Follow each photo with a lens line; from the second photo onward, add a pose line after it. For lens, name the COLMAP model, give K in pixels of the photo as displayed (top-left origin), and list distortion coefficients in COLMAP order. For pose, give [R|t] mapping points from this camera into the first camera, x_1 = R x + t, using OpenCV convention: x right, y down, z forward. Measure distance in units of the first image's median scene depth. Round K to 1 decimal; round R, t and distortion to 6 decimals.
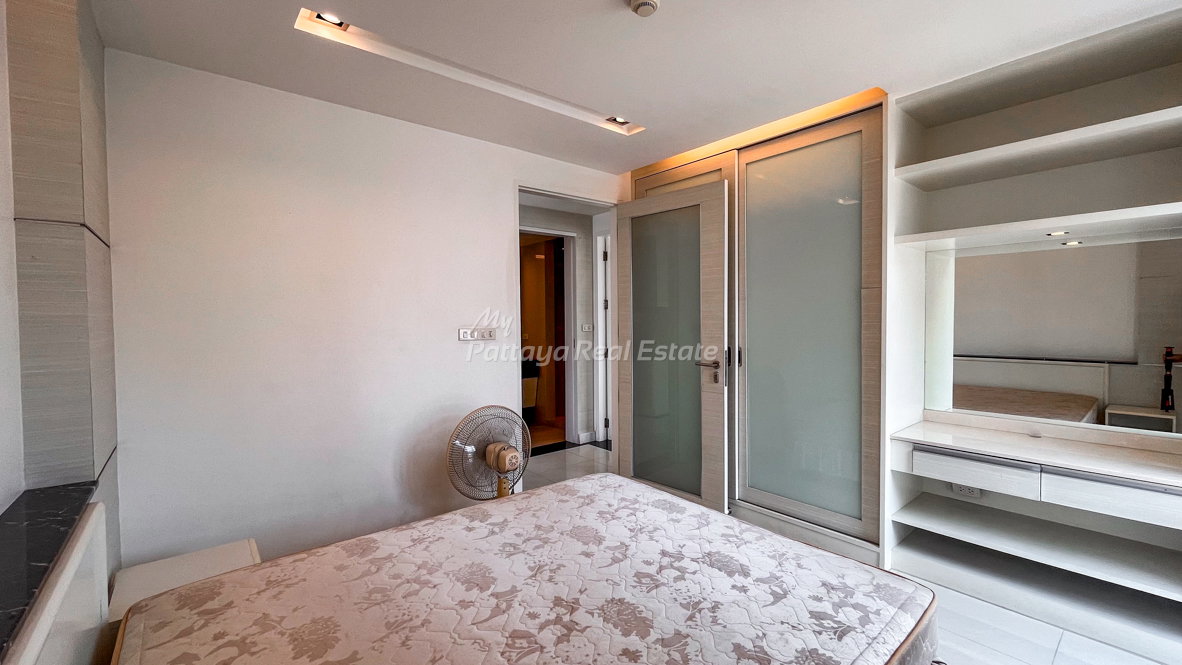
lens RADIAL K [[483.1, 0, 591.5], [0, 483.1, 330.7], [0, 0, 1]] dist [0.004081, 0.000116]
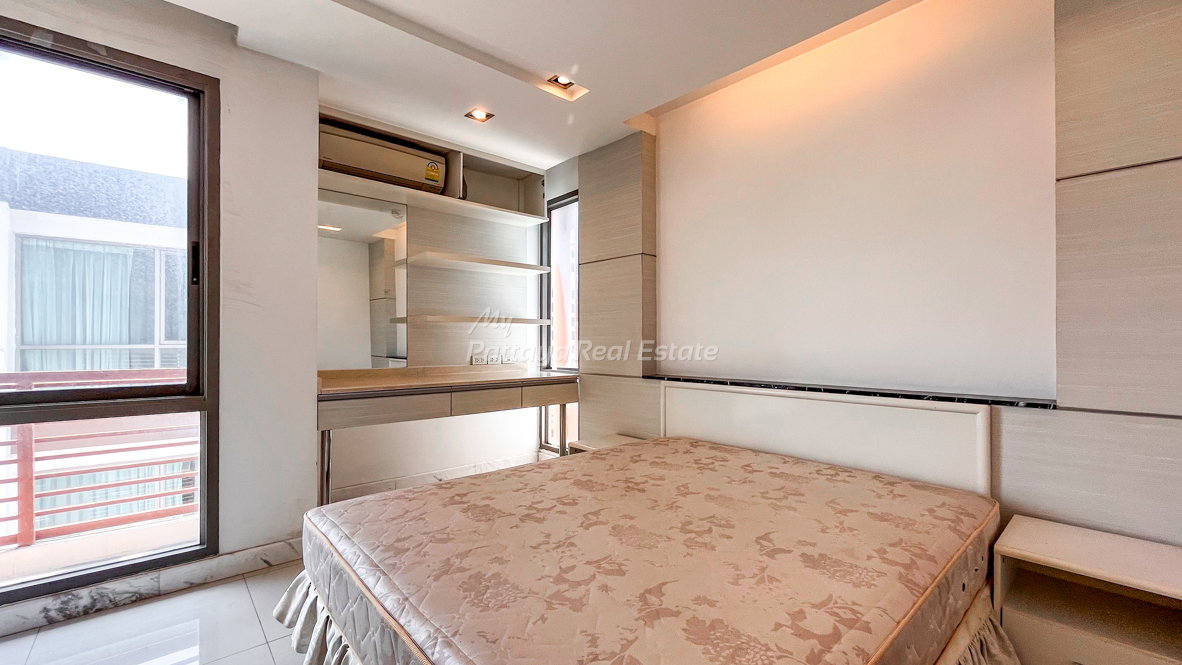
lens RADIAL K [[483.1, 0, 590.7], [0, 483.1, 336.1], [0, 0, 1]] dist [0.004081, 0.000116]
pose [[-0.999372, 0.010118, -0.033973, 0.085163], [0.009442, 0.999755, 0.020000, 0.108129], [0.034167, 0.019666, -0.999223, 1.882918]]
